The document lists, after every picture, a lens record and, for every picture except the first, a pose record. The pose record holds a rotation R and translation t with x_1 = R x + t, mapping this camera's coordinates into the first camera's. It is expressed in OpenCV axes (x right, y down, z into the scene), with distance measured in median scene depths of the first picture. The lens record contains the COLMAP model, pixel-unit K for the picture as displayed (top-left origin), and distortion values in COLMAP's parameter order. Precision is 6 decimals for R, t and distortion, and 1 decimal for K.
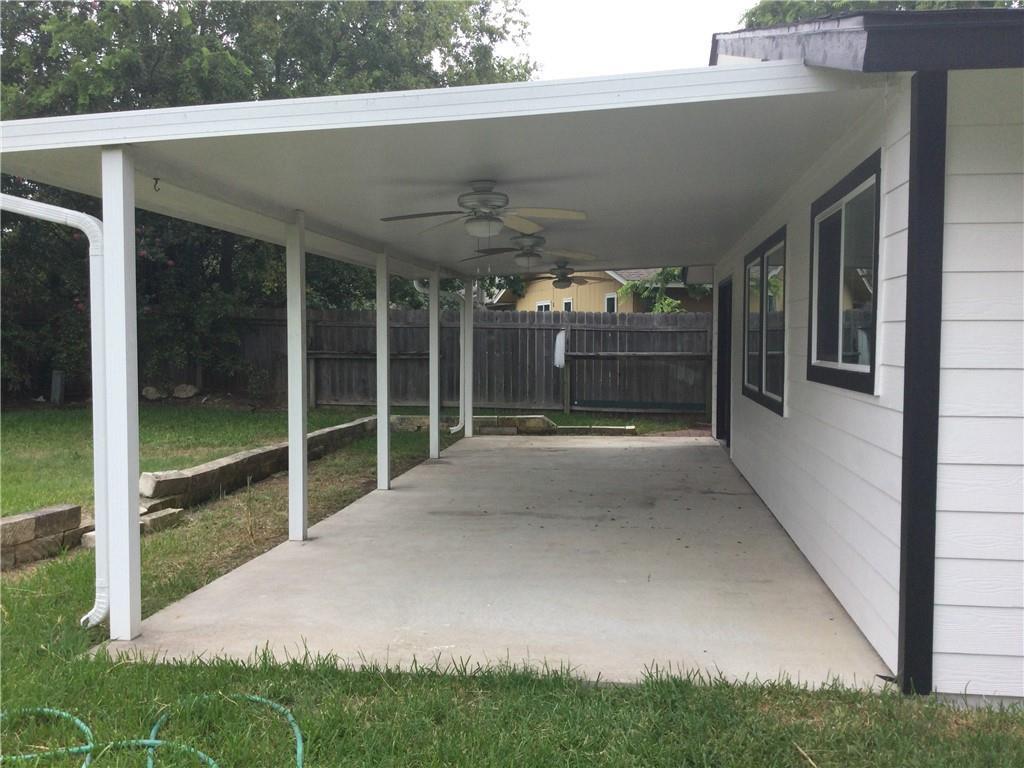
lens RADIAL K [[924.4, 0, 512.0], [0, 924.4, 384.0], [0, 0, 1]] dist [0.014940, 0.002312]
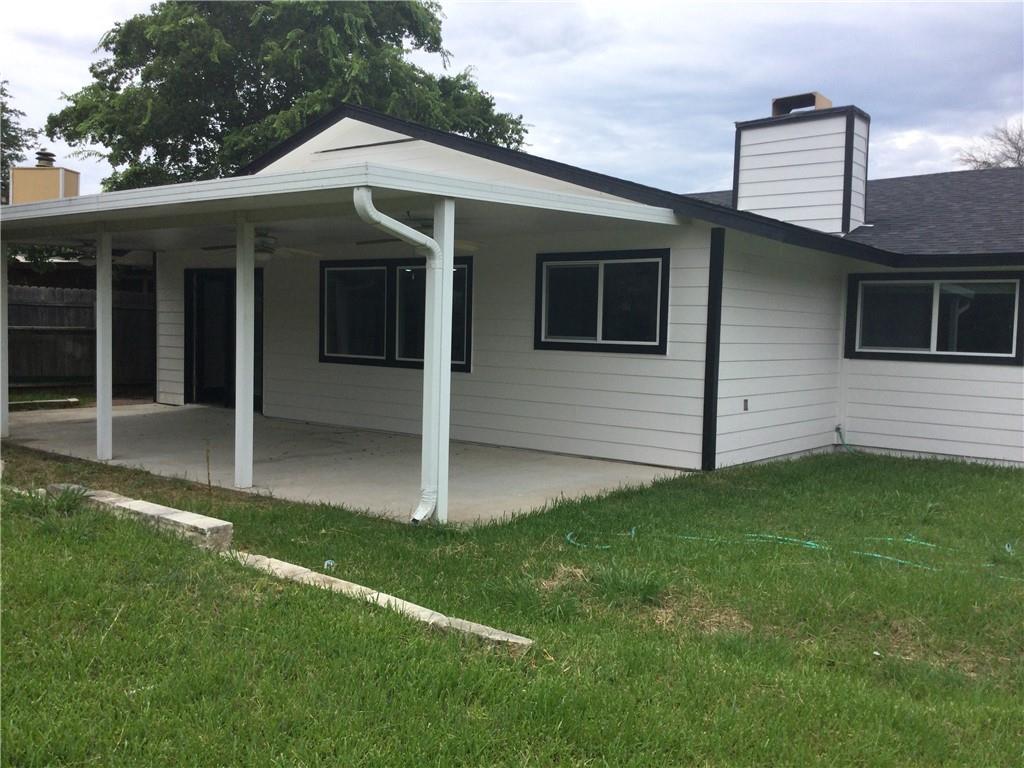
lens RADIAL K [[924.4, 0, 512.0], [0, 924.4, 384.0], [0, 0, 1]] dist [0.014940, 0.002312]
pose [[0.505762, -0.042090, 0.861646, -1.271789], [0.015822, 0.999094, 0.039518, -0.009193], [-0.862528, -0.006354, 0.505969, 0.116975]]
